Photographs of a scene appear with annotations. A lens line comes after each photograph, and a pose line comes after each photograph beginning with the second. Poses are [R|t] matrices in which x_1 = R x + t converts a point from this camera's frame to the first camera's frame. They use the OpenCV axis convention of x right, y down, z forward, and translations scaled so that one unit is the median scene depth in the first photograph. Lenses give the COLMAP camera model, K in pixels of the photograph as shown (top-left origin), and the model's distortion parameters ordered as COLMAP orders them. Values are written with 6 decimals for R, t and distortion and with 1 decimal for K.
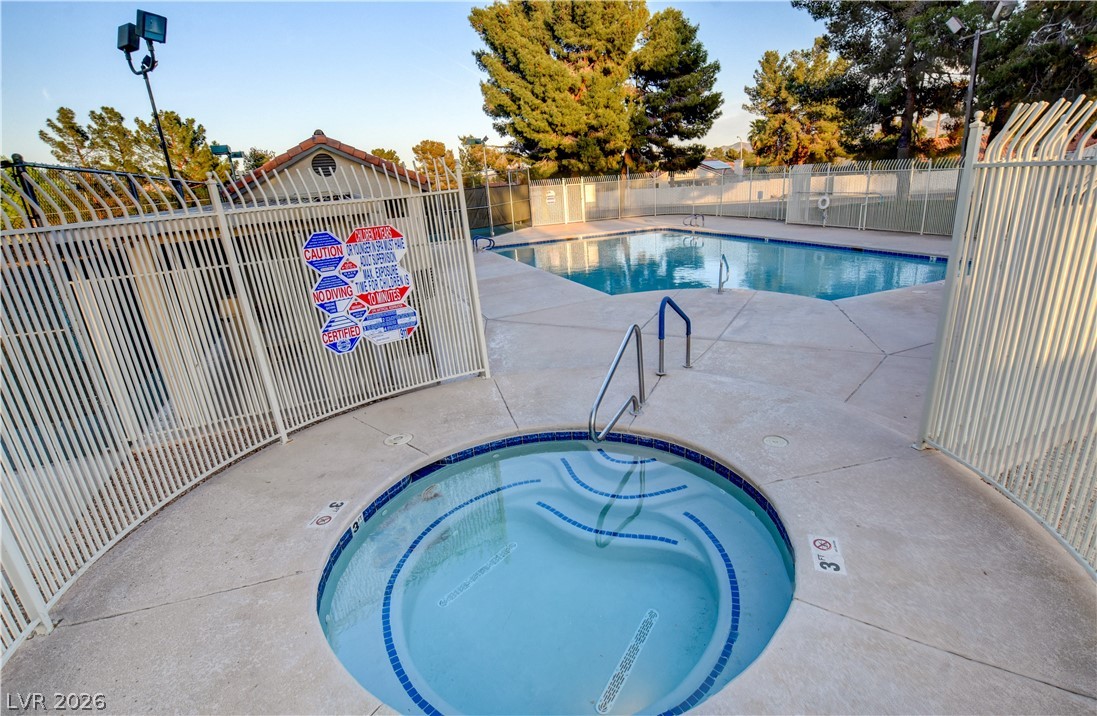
lens RADIAL K [[517.6, 0, 573.8], [0, 517.6, 360.2], [0, 0, 1]] dist [-0.019777, 0.001436]
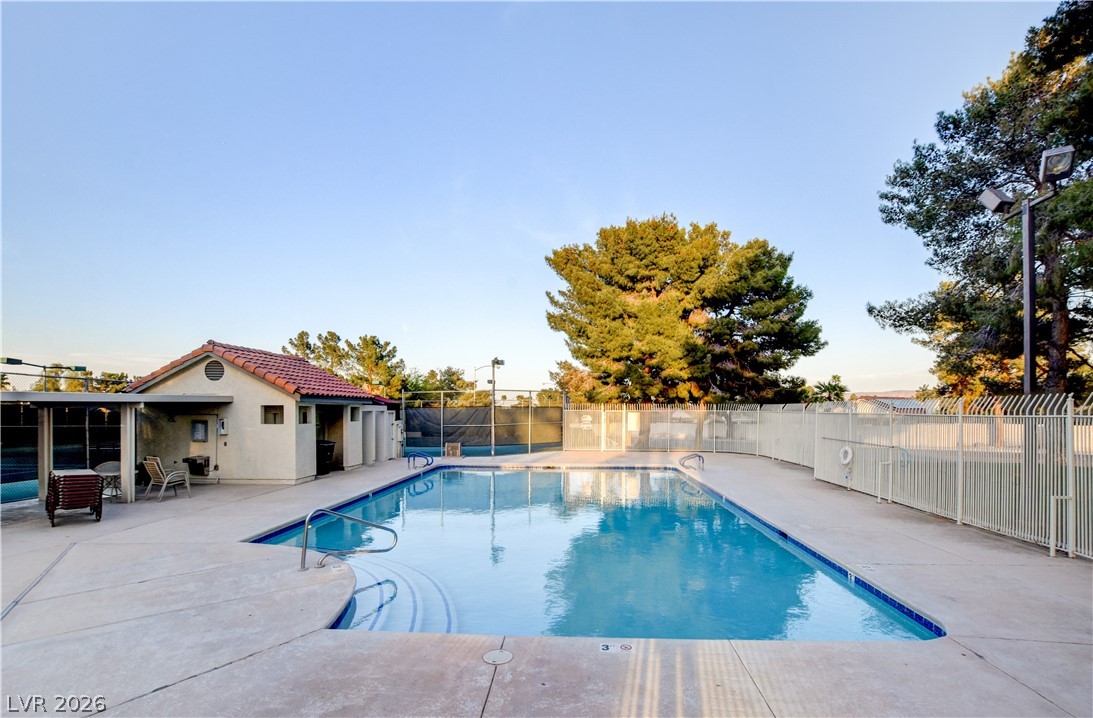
lens RADIAL K [[514.7, 0, 563.8], [0, 514.7, 413.2], [0, 0, 1]] dist [0.003301, -0.000232]
pose [[0.908832, 0.069124, -0.411396, 0.216144], [-0.195430, 0.941814, -0.273485, -0.050852], [0.368554, 0.328951, 0.869459, 0.129405]]
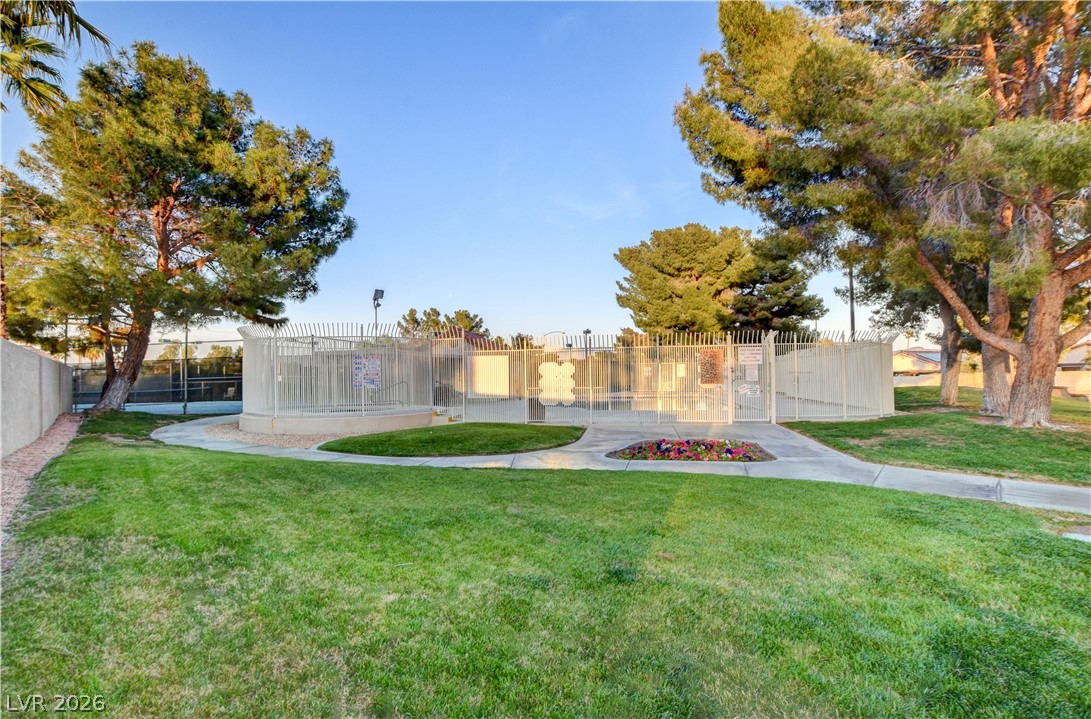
lens RADIAL K [[535.7, 0, 543.6], [0, 535.7, 359.4], [0, 0, 1]] dist [-0.003380, -0.000042]
pose [[0.847994, 0.036219, -0.528766, 0.330862], [-0.212970, 0.936861, -0.277372, 0.067716], [0.485335, 0.347821, 0.802166, -0.176007]]
